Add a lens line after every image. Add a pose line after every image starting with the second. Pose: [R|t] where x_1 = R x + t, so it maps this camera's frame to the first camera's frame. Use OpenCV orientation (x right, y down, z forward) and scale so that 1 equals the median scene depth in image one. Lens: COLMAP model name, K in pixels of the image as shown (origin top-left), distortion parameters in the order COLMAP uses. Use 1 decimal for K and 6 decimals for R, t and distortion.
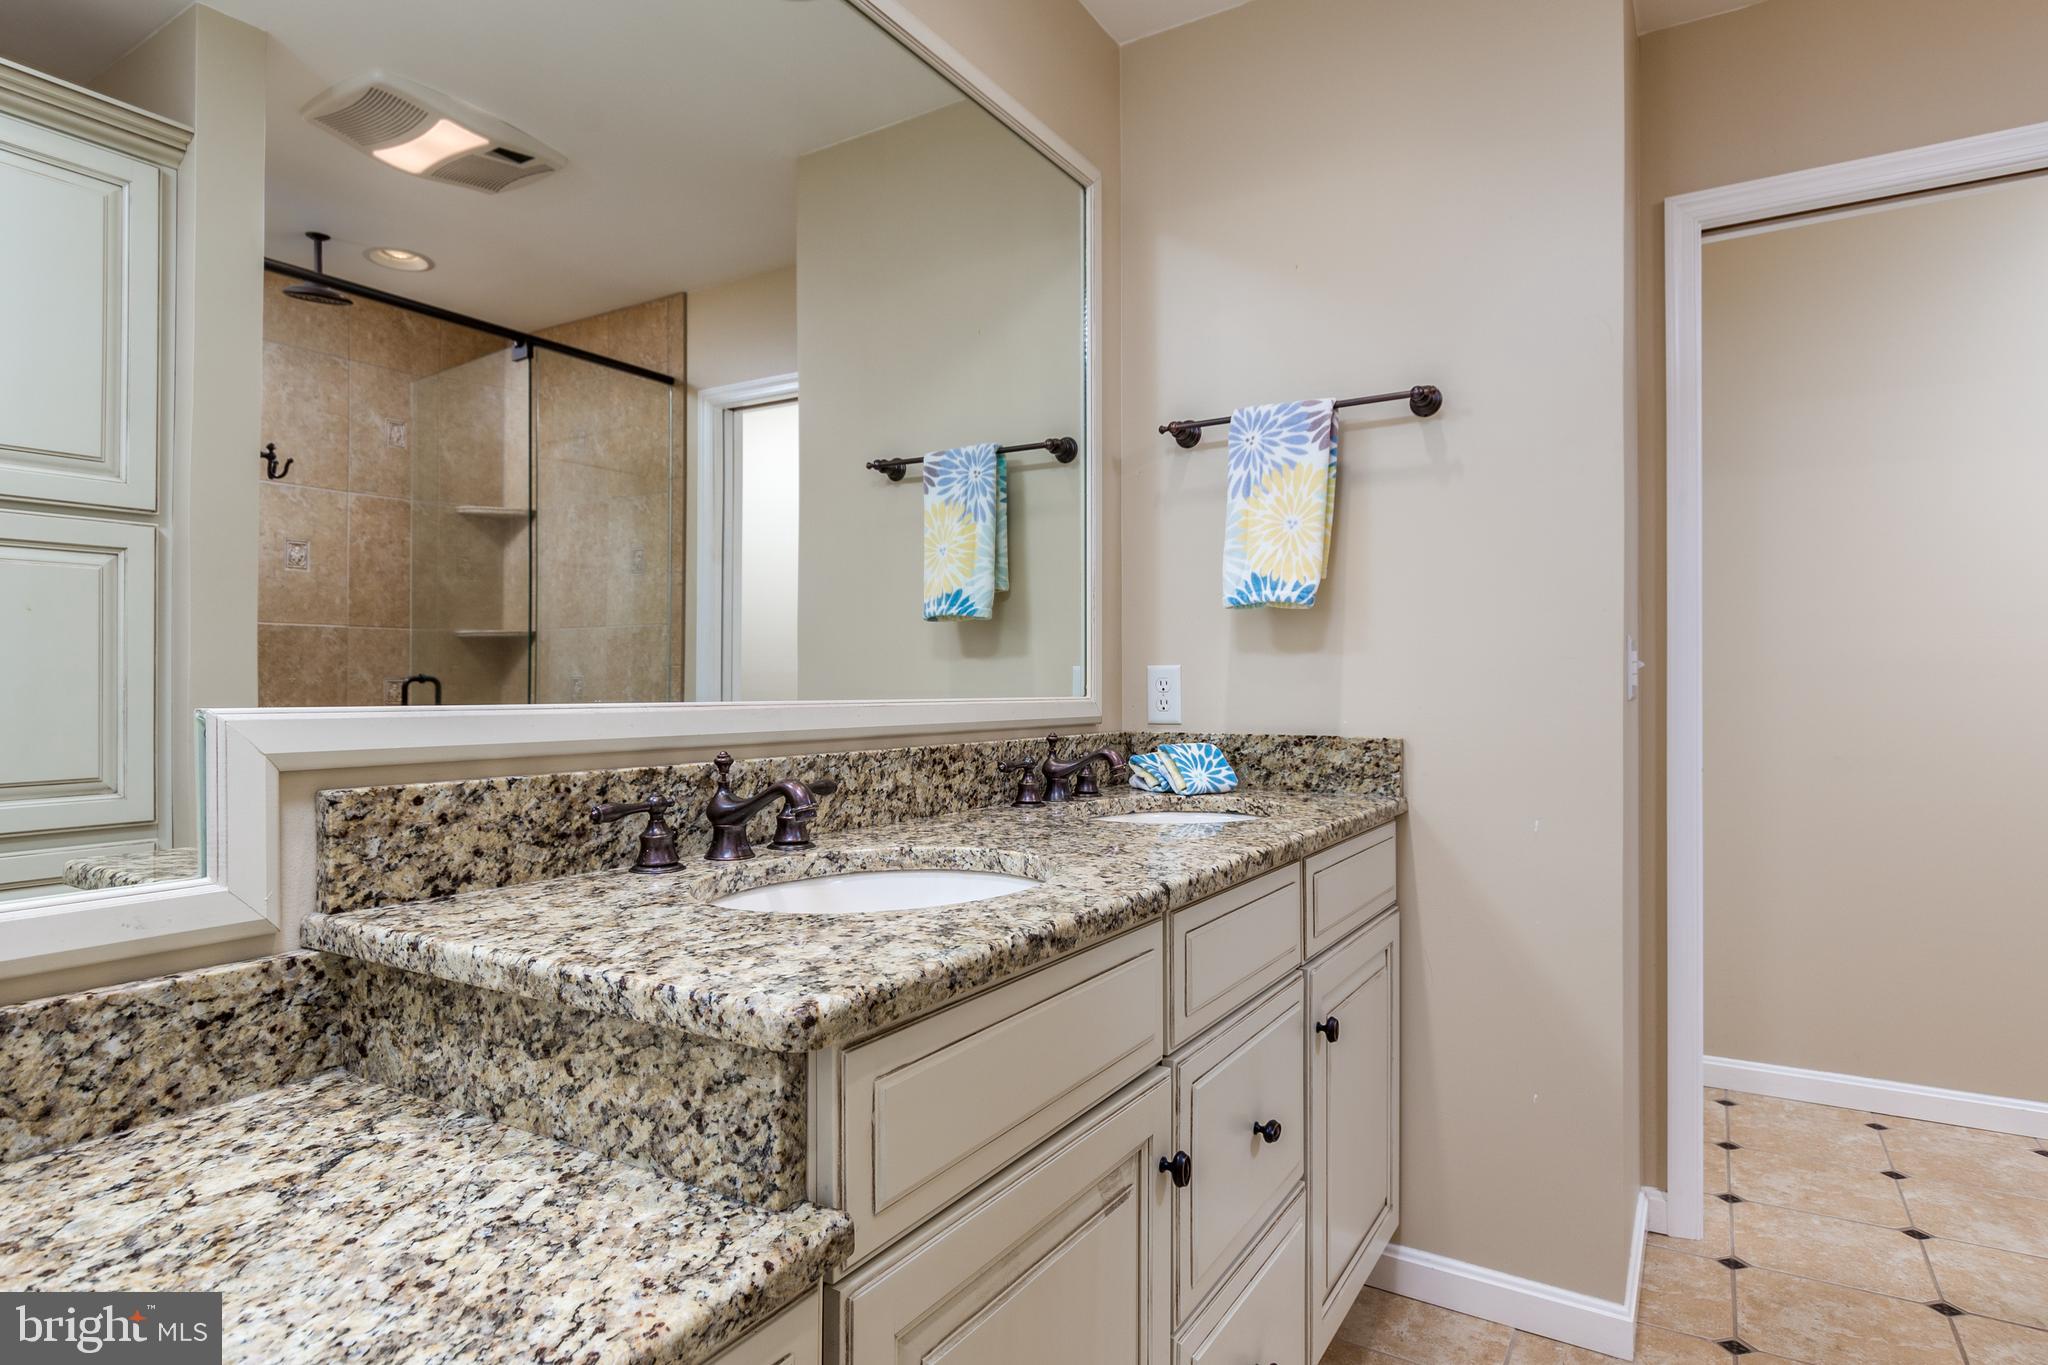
lens RADIAL K [[1097.0, 0, 1025.5], [0, 1097.0, 685.6], [0, 0, 1]] dist [0.000155, 0.002105]
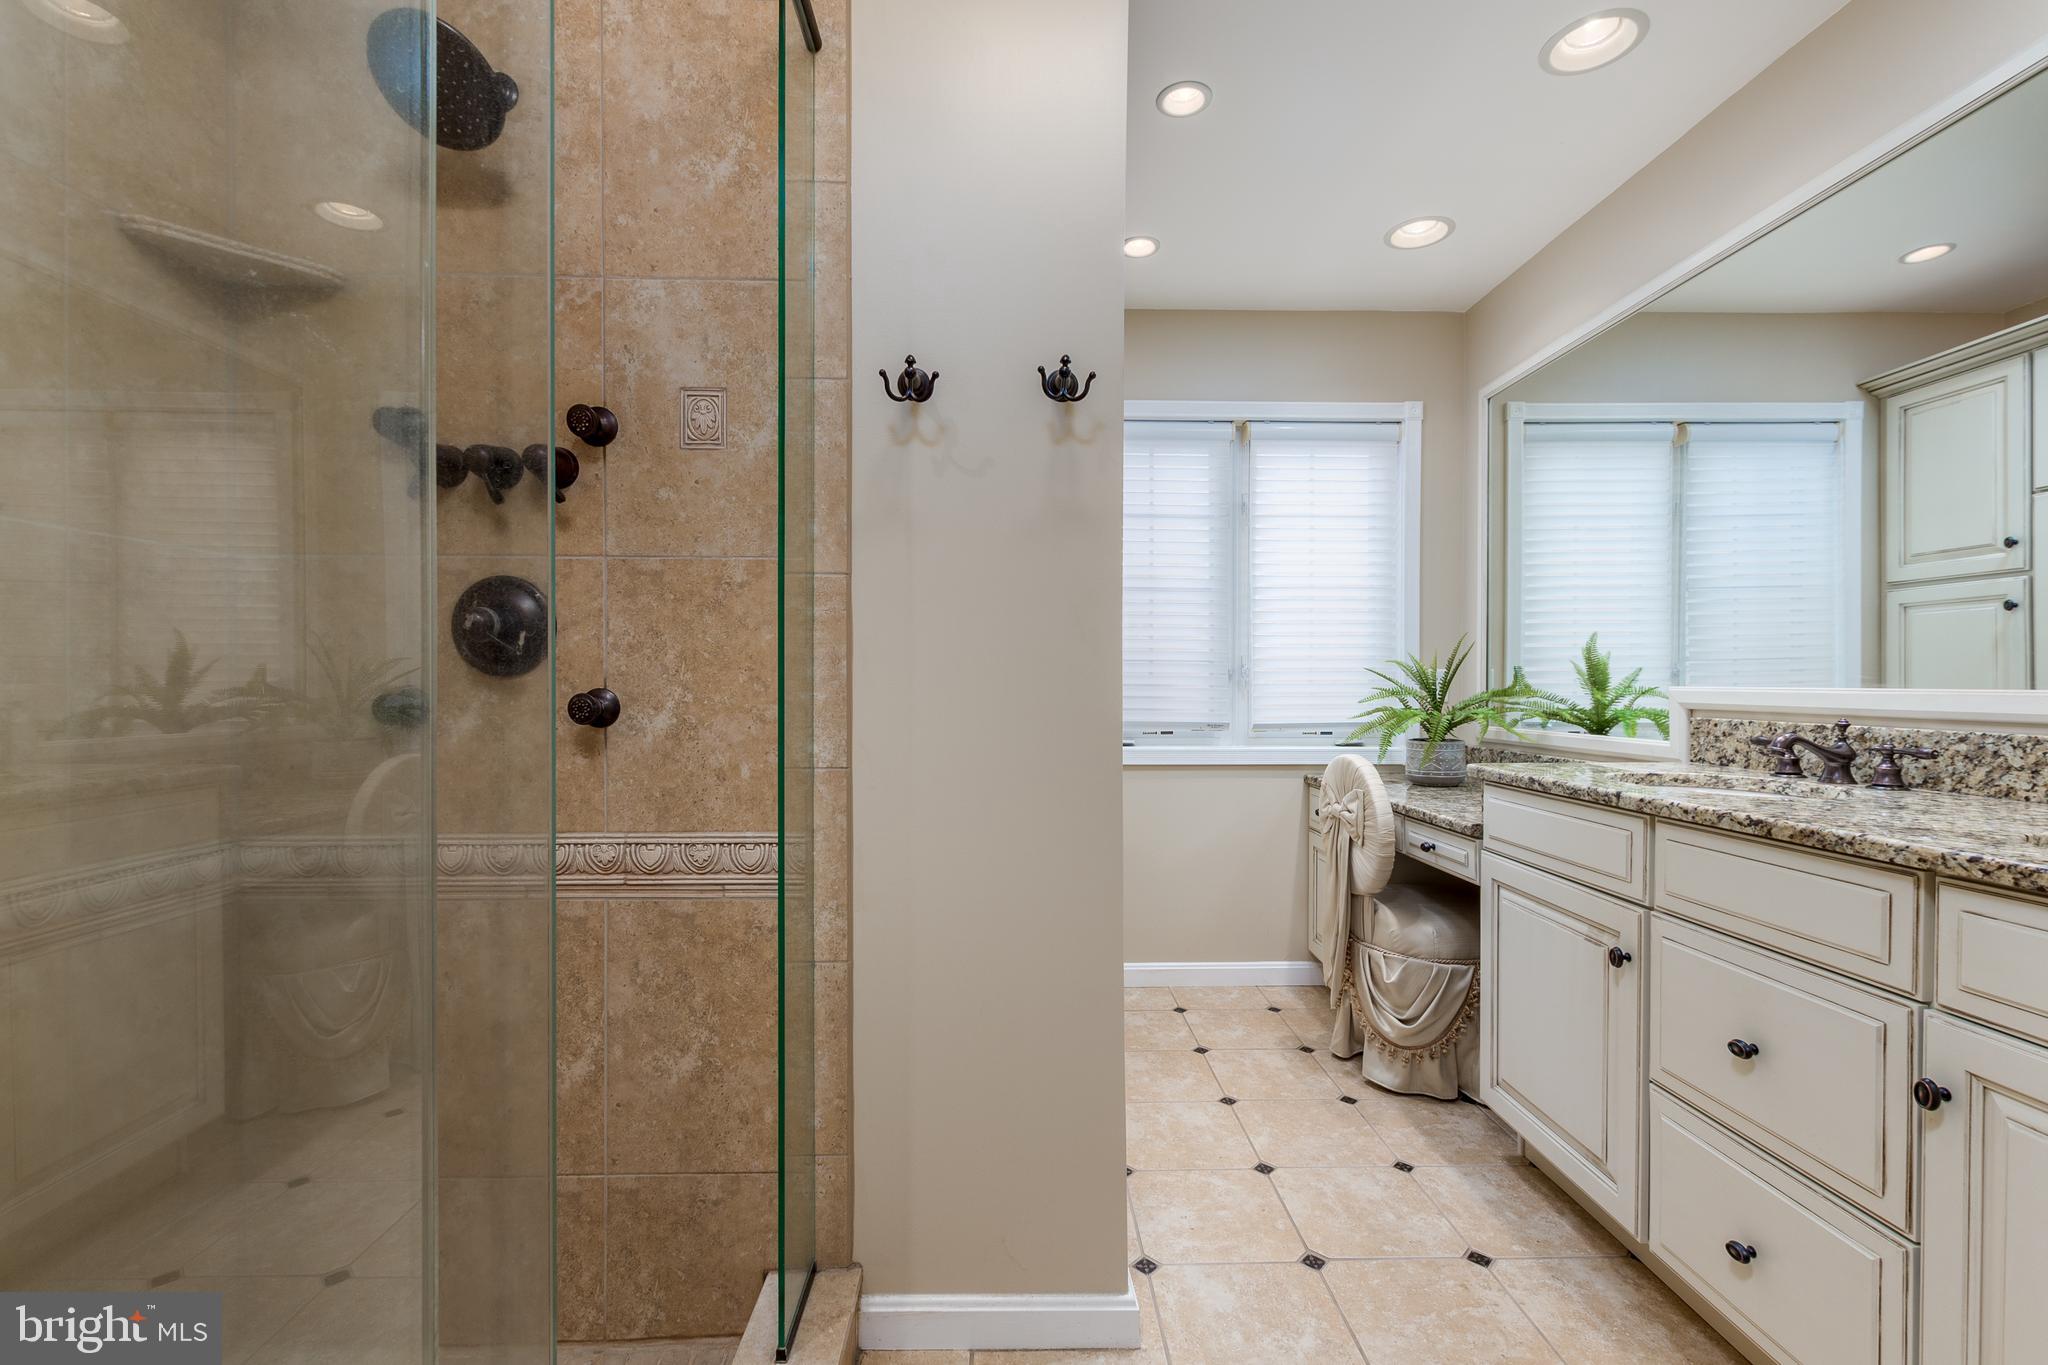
lens RADIAL K [[878.9, 0, 1021.0], [0, 878.9, 684.7], [0, 0, 1]] dist [0.006993, -0.004259]
pose [[-0.837965, 0.006006, -0.545690, 1.712960], [0.006032, 0.999980, 0.001742, 0.000042], [0.545690, -0.001832, -0.837985, 1.671576]]
